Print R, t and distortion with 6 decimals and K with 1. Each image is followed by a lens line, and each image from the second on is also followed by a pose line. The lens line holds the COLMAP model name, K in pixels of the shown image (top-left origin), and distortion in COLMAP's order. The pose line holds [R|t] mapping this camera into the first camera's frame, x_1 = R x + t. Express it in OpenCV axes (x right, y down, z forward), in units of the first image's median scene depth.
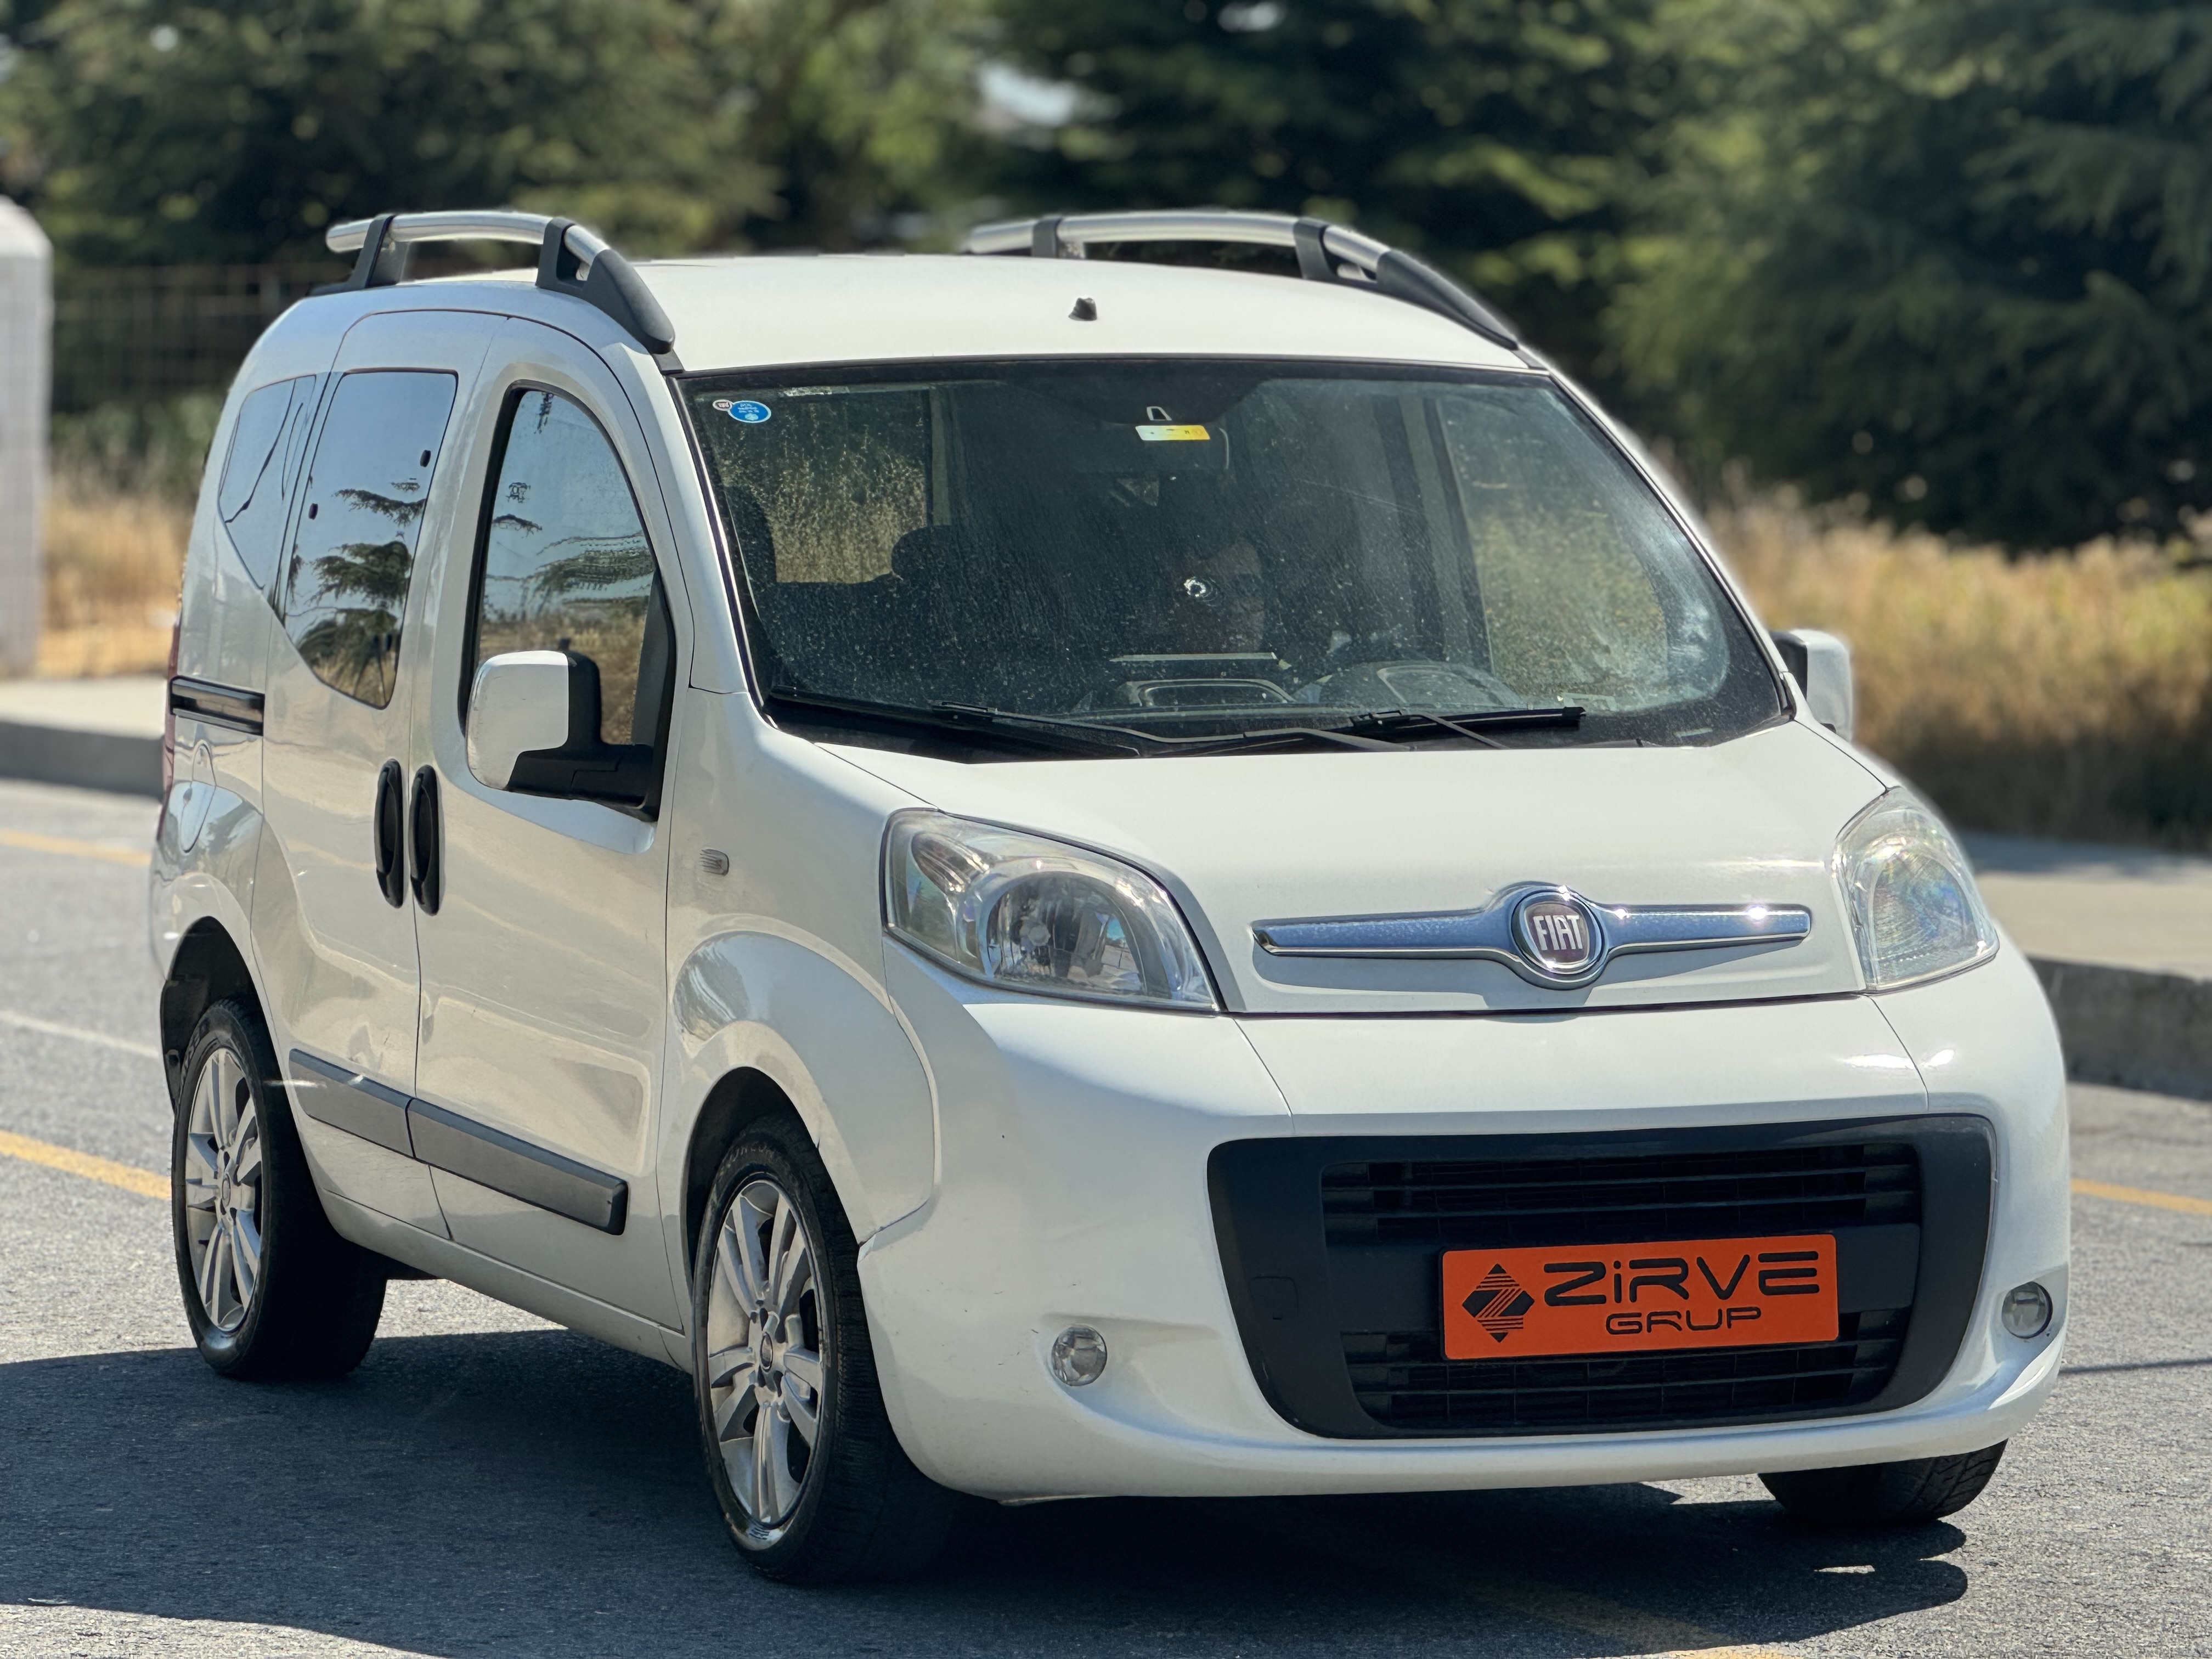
lens RADIAL K [[8655.2, 0, 1104.9], [0, 8655.2, 820.8], [0, 0, 1]] dist [-0.743431, 20.700965]
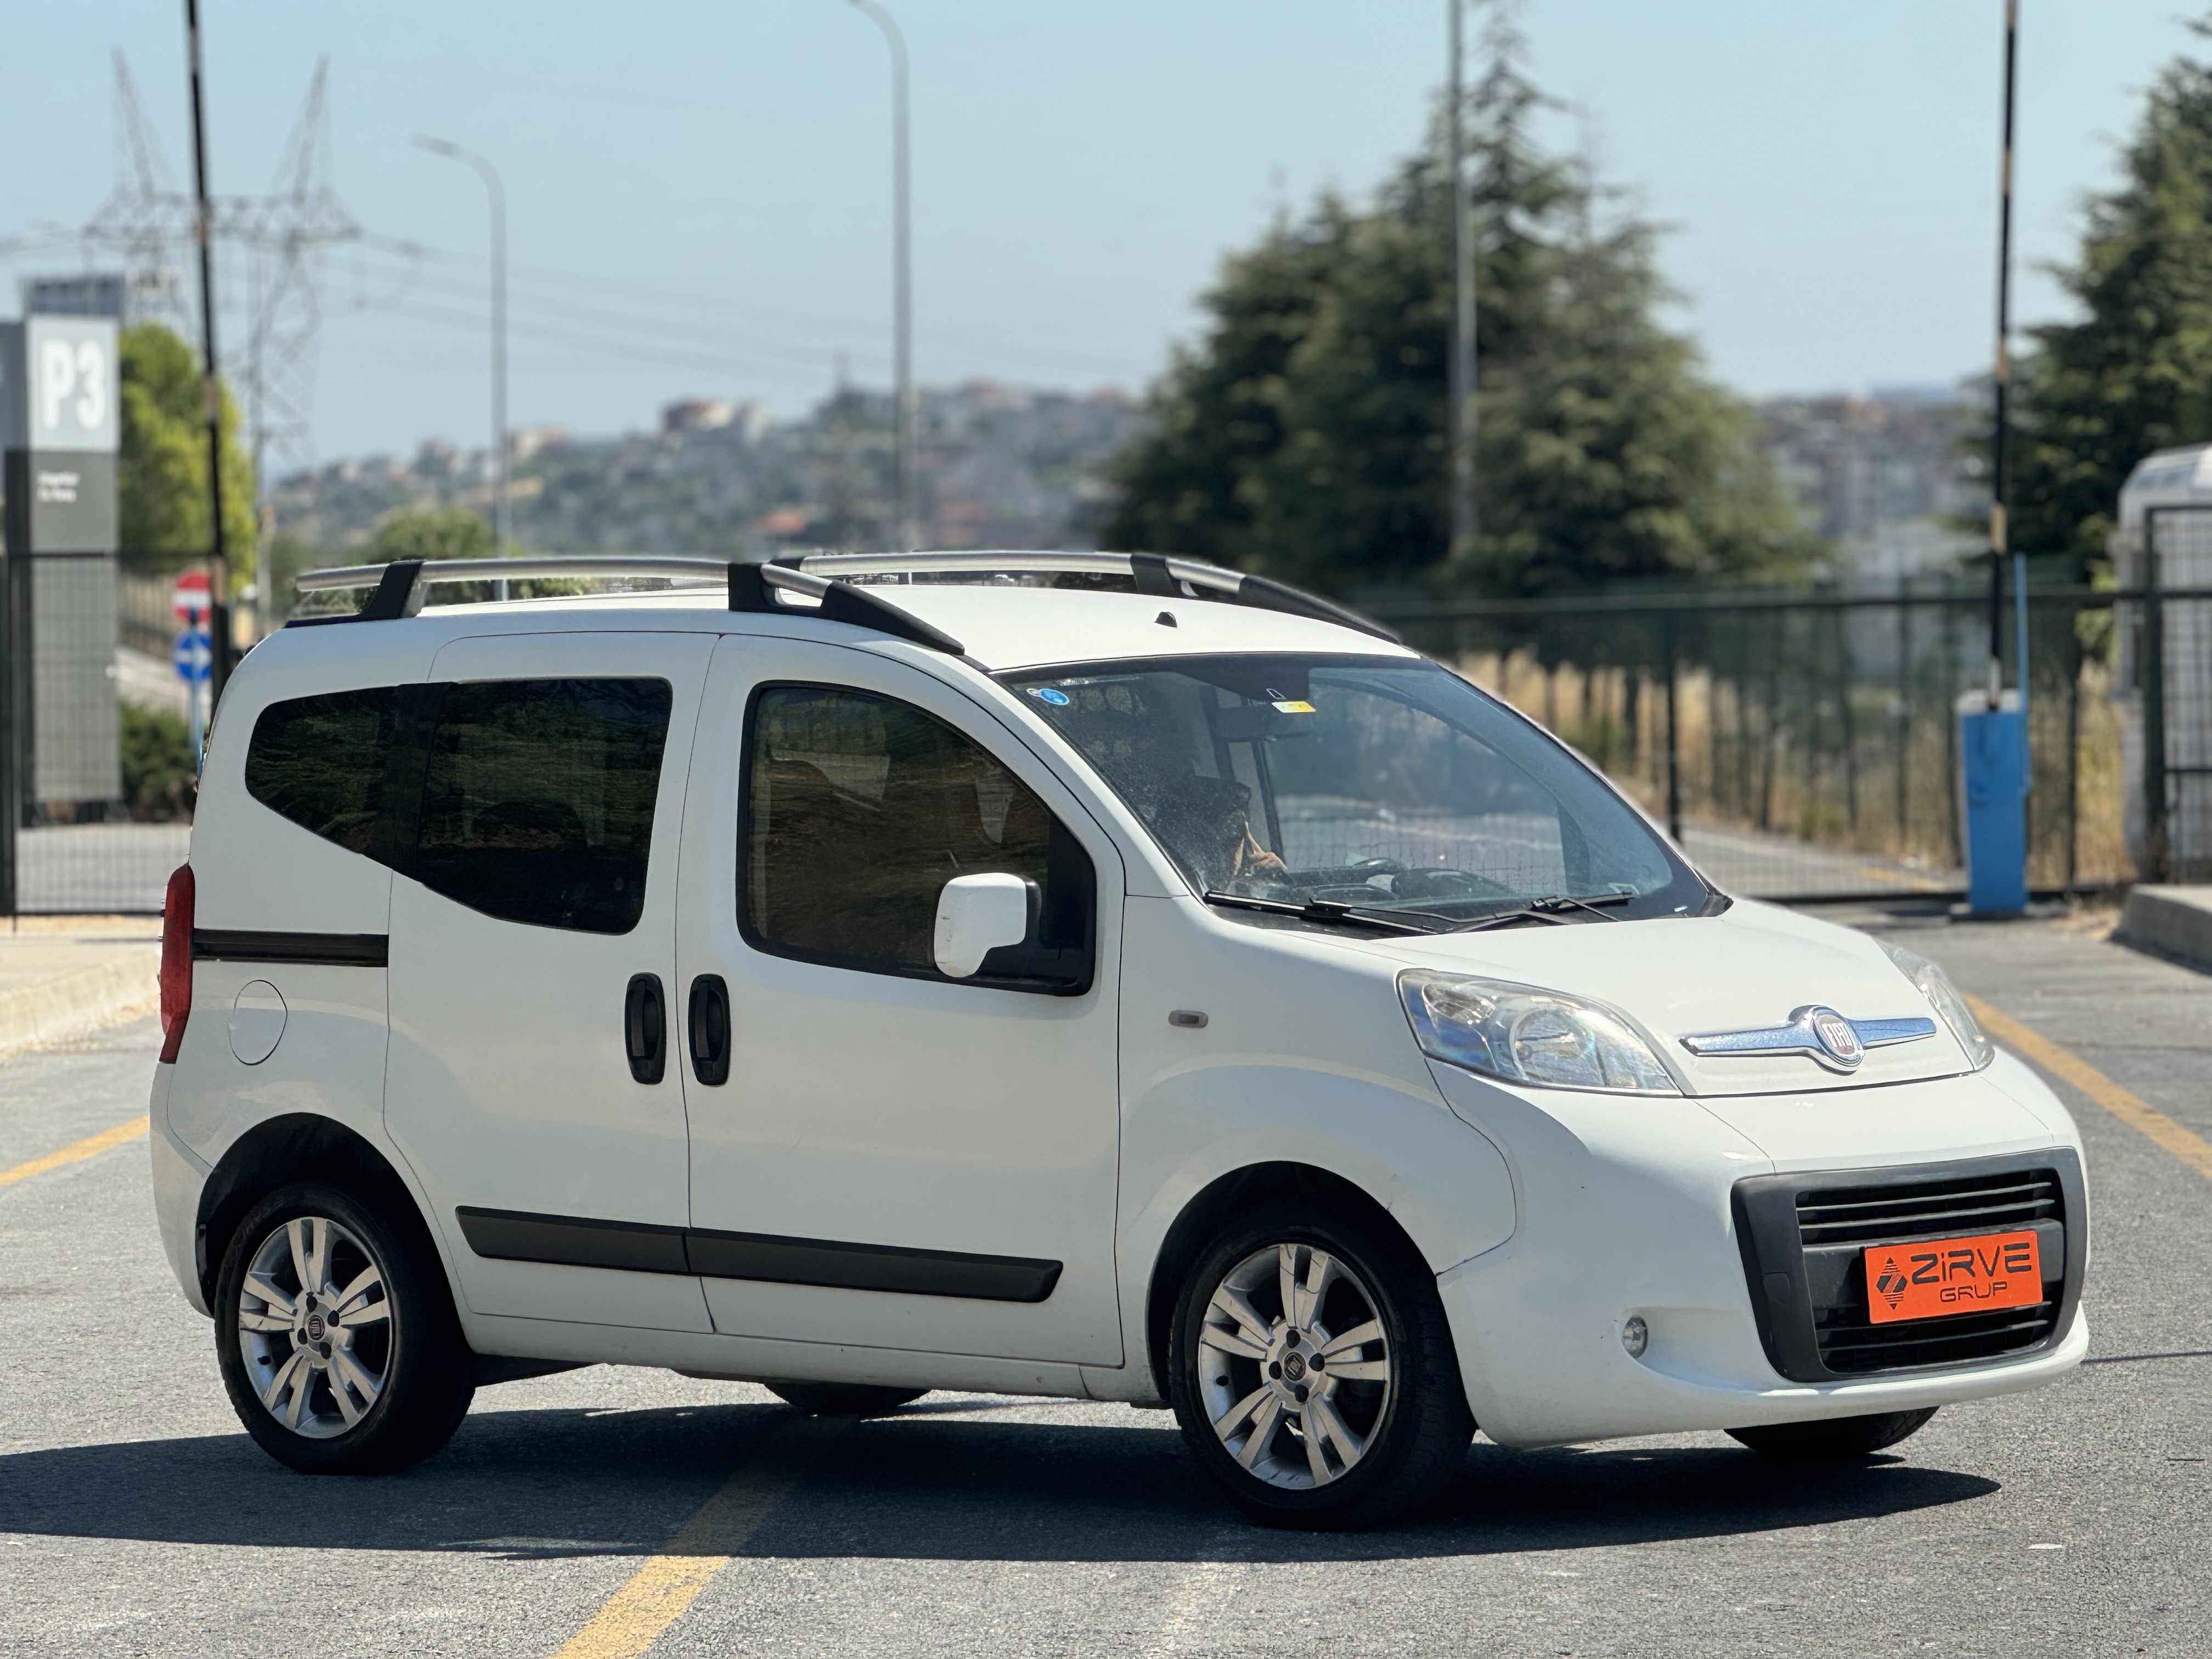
lens RADIAL K [[8655.2, 0, 1104.9], [0, 8655.2, 820.8], [0, 0, 1]] dist [-0.743431, 20.700965]
pose [[0.890175, -0.031318, 0.454542, -0.708249], [0.049257, 0.998403, -0.027675, 0.011010], [-0.452949, 0.047025, 0.890295, -0.233899]]
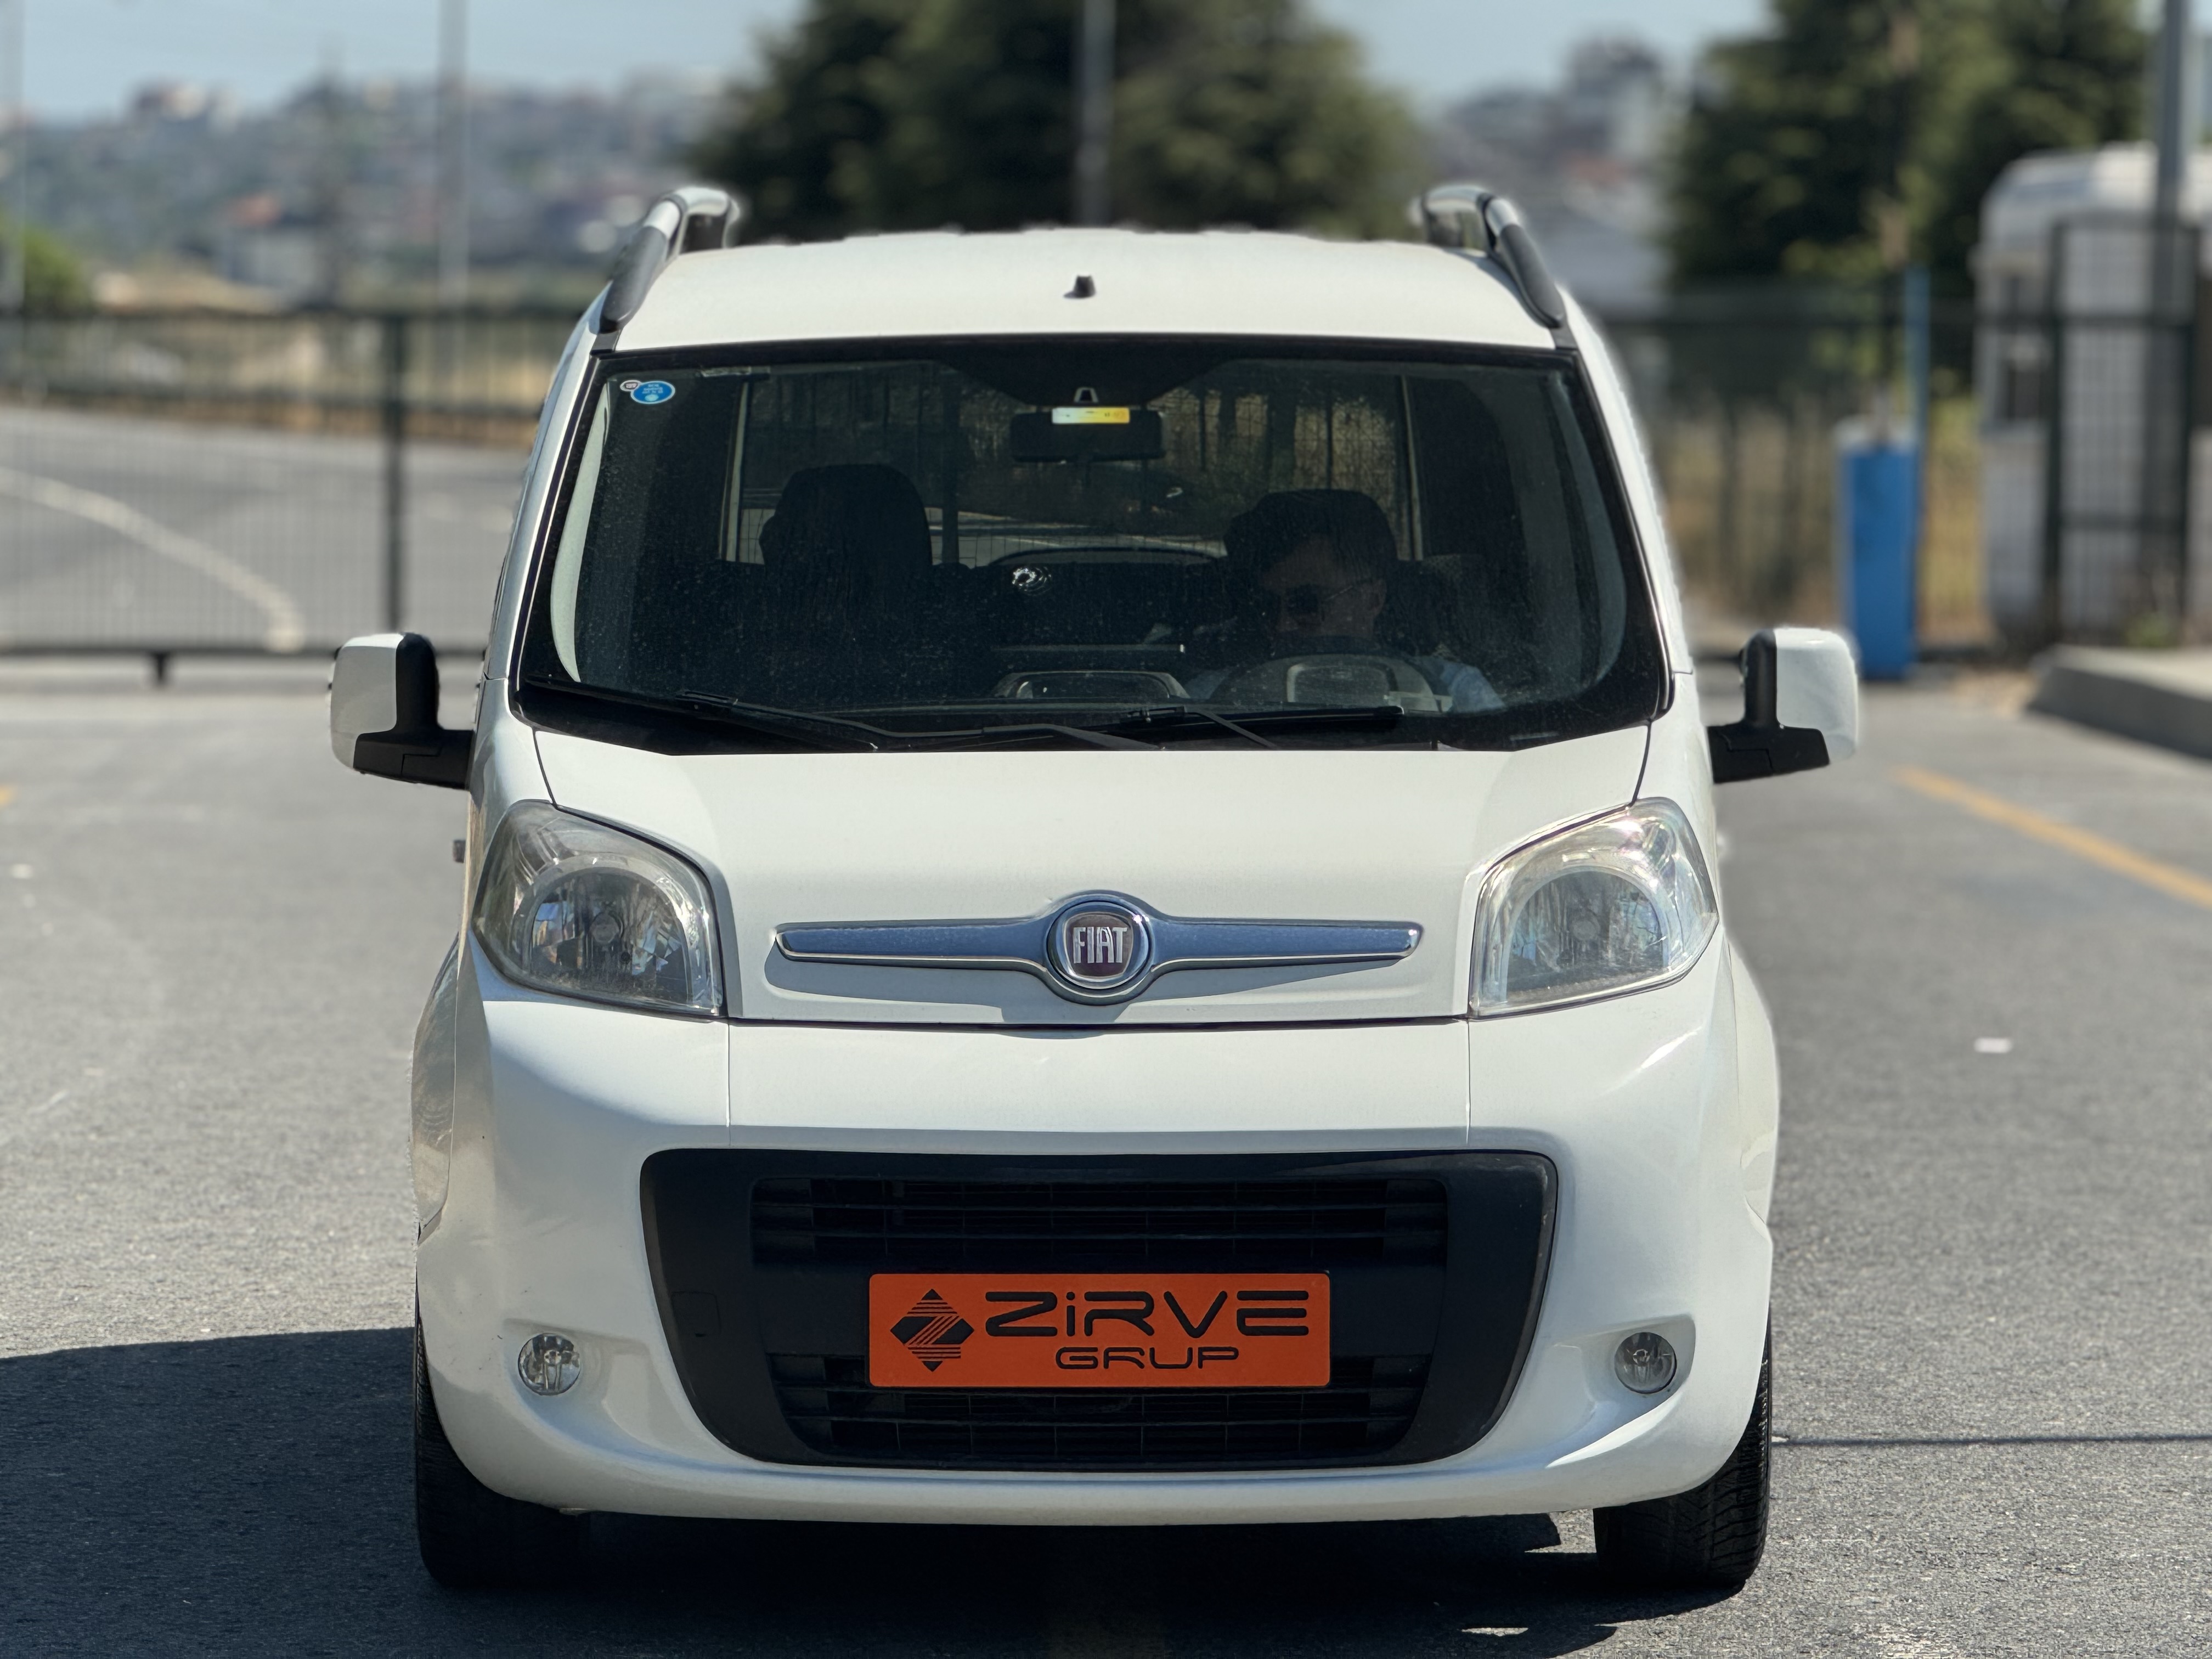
lens RADIAL K [[8655.2, 0, 1104.9], [0, 8655.2, 820.8], [0, 0, 1]] dist [-0.743431, 20.700965]
pose [[0.931362, 0.021823, -0.363439, 0.395869], [-0.019358, 0.999758, 0.010425, -0.010608], [0.363579, -0.002674, 0.931560, 0.110317]]
